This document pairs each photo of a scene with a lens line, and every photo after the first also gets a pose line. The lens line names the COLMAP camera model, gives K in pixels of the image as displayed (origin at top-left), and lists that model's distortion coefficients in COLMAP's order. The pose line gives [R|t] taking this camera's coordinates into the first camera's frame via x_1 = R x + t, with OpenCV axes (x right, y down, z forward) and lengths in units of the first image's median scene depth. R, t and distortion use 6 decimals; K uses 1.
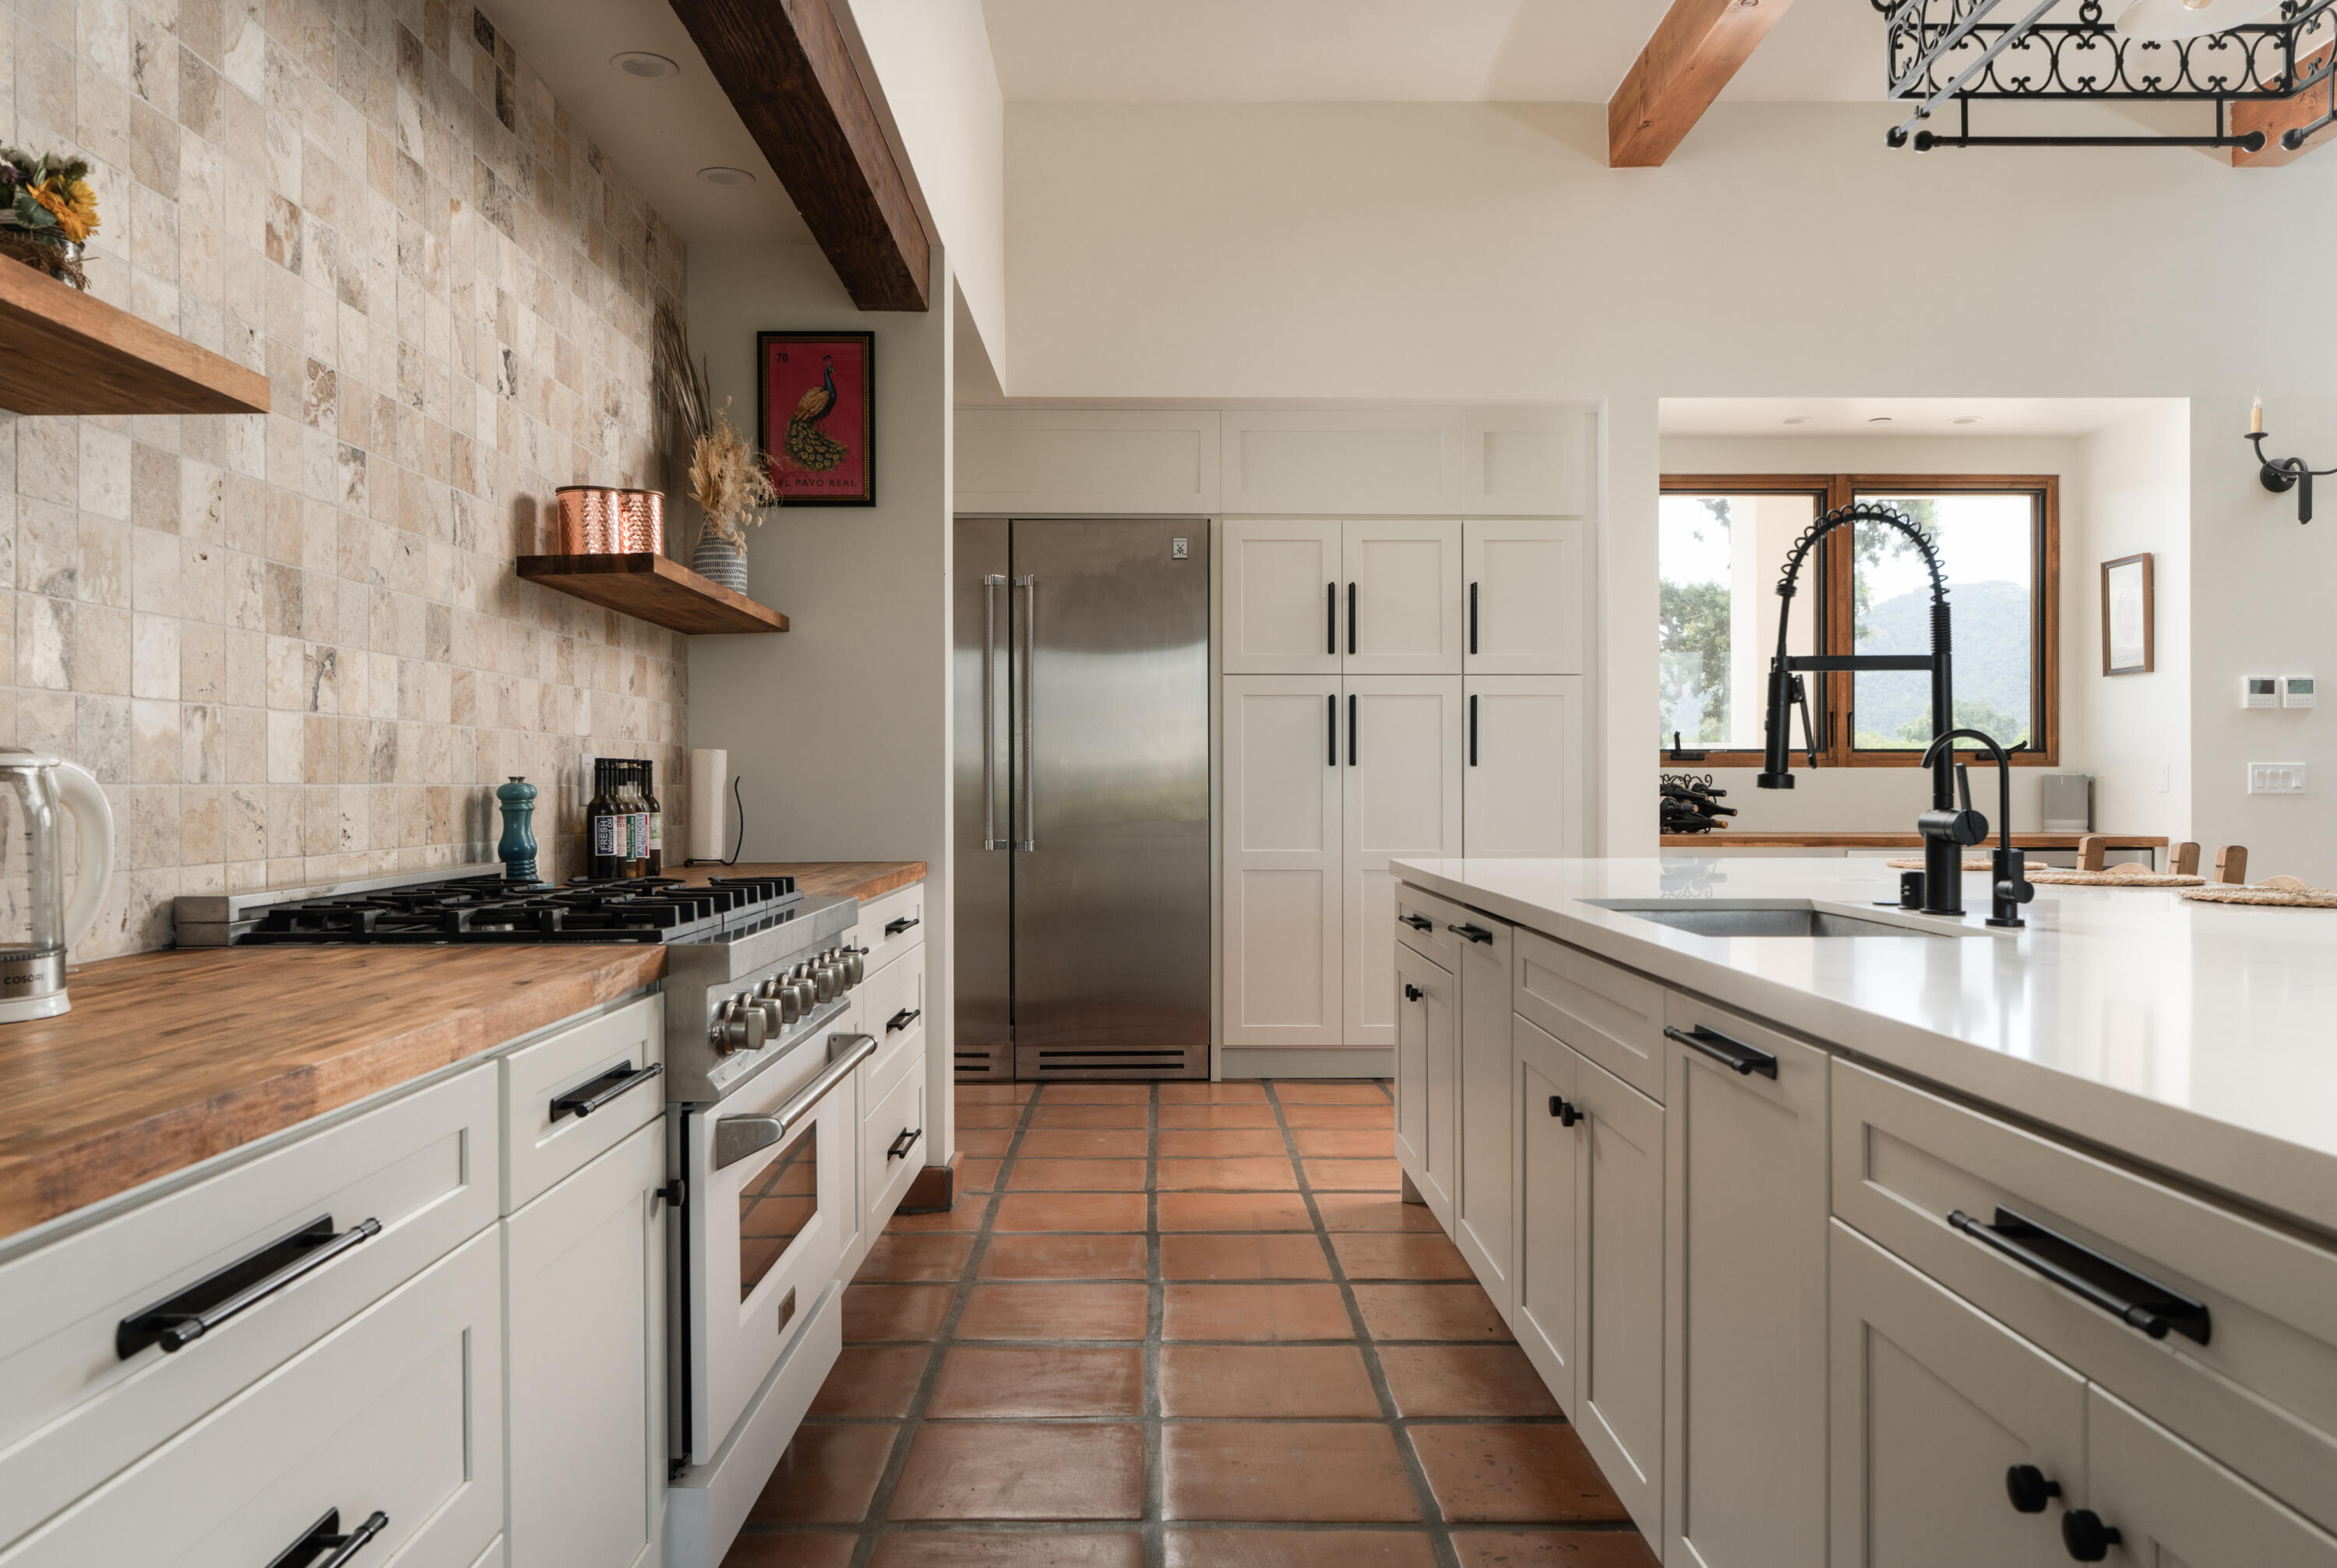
lens RADIAL K [[1738.5, 0, 1164.4], [0, 1738.5, 791.2], [0, 0, 1]] dist [0.011970, -0.006048]
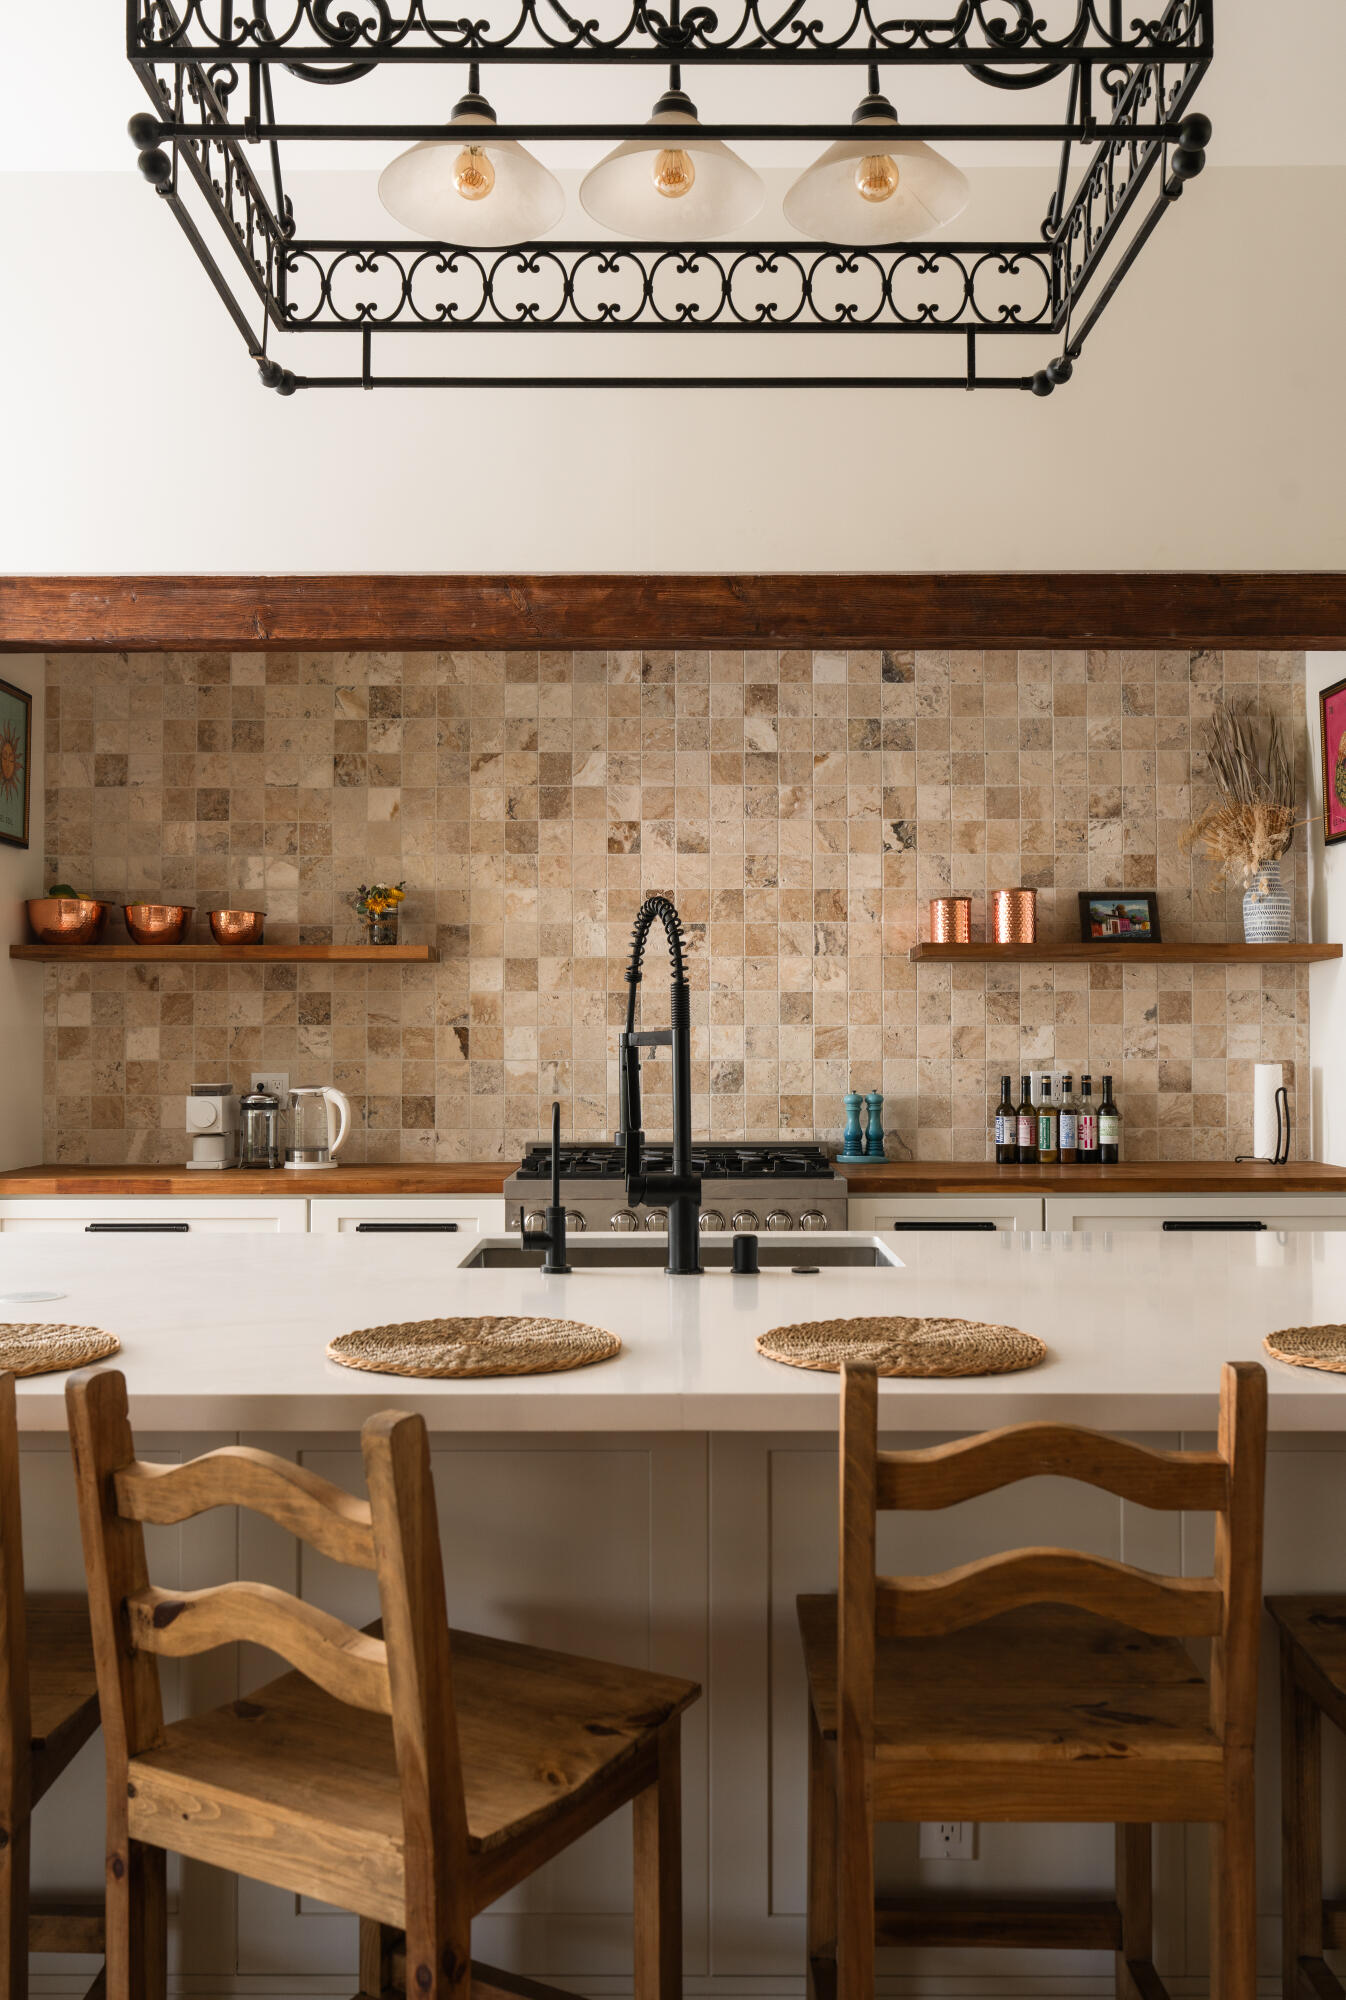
lens RADIAL K [[1745.2, 0, 682.5], [0, 1745.2, 997.0], [0, 0, 1]] dist [-0.001723, -0.003431]
pose [[-0.023778, -0.017862, -0.999558, 1.310990], [-0.001165, 0.999840, -0.017840, -0.067929], [0.999717, 0.000740, -0.023795, 0.896136]]
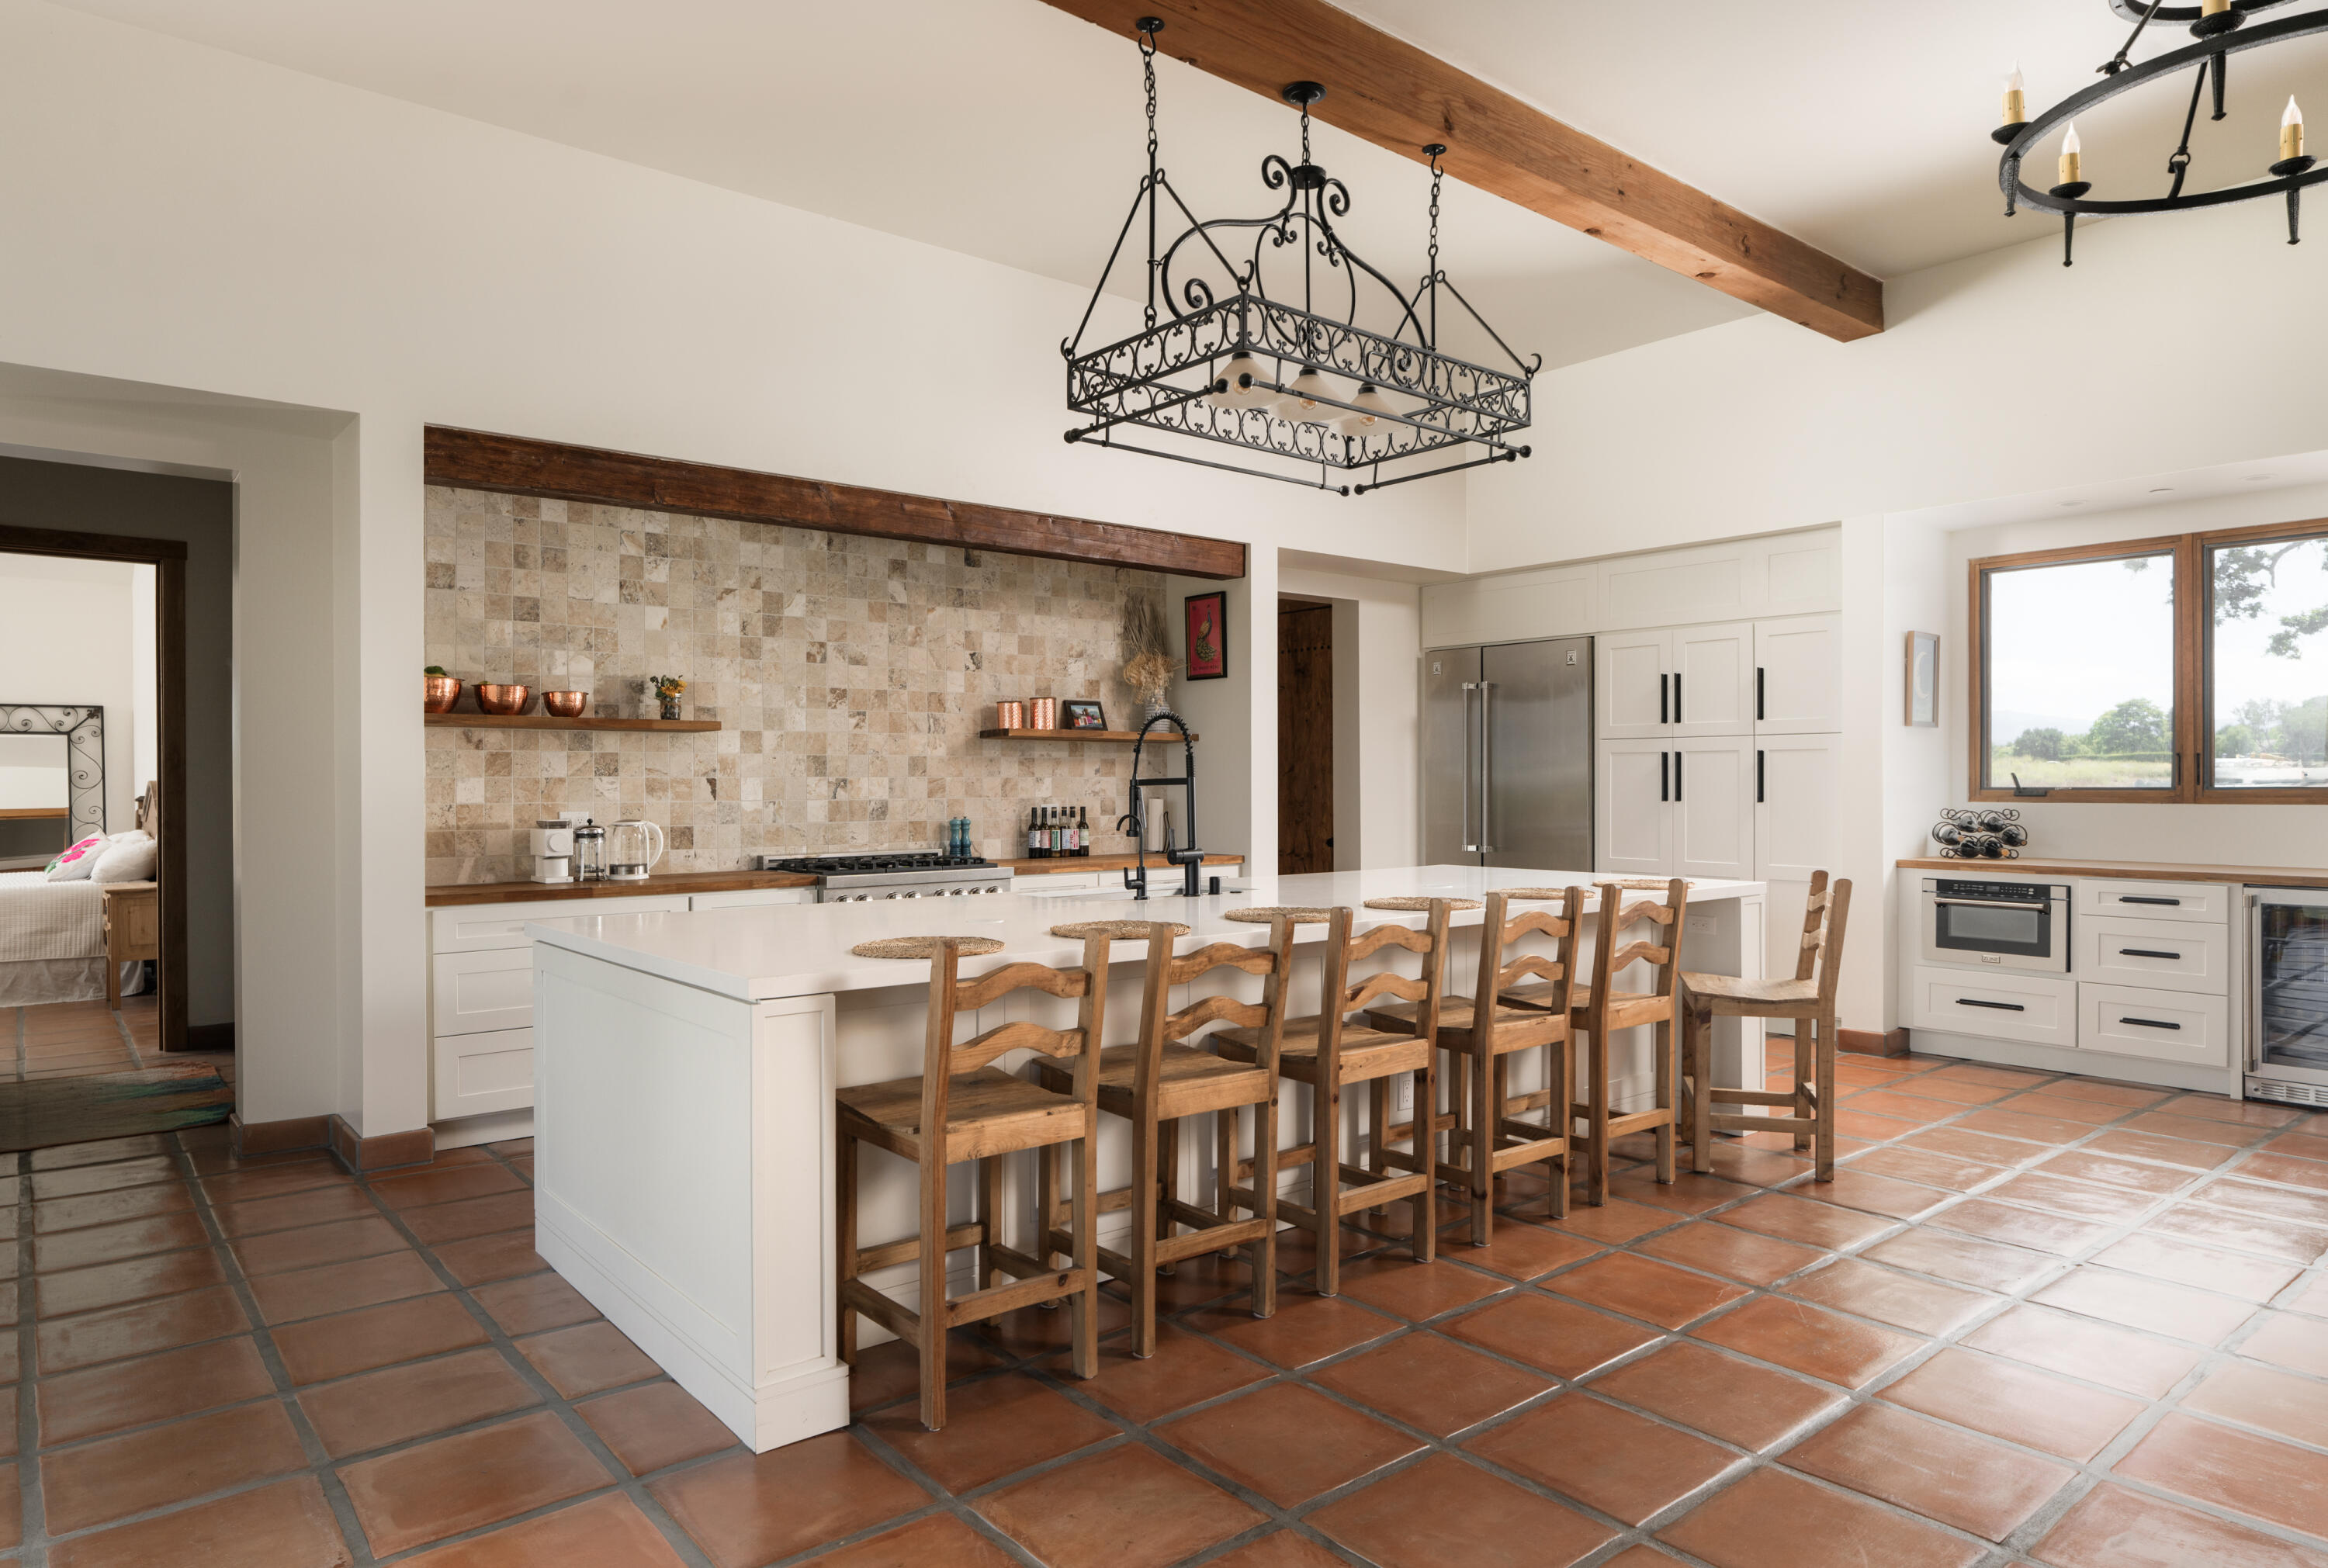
lens RADIAL K [[1424.5, 0, 1163.6], [0, 1424.5, 788.0], [0, 0, 1]] dist [-0.008086, -0.000620]
pose [[0.626618, 0.001998, -0.779324, 1.568263], [0.000223, 0.999996, 0.002742, -0.059815], [0.779326, -0.001892, 0.626615, -0.125990]]
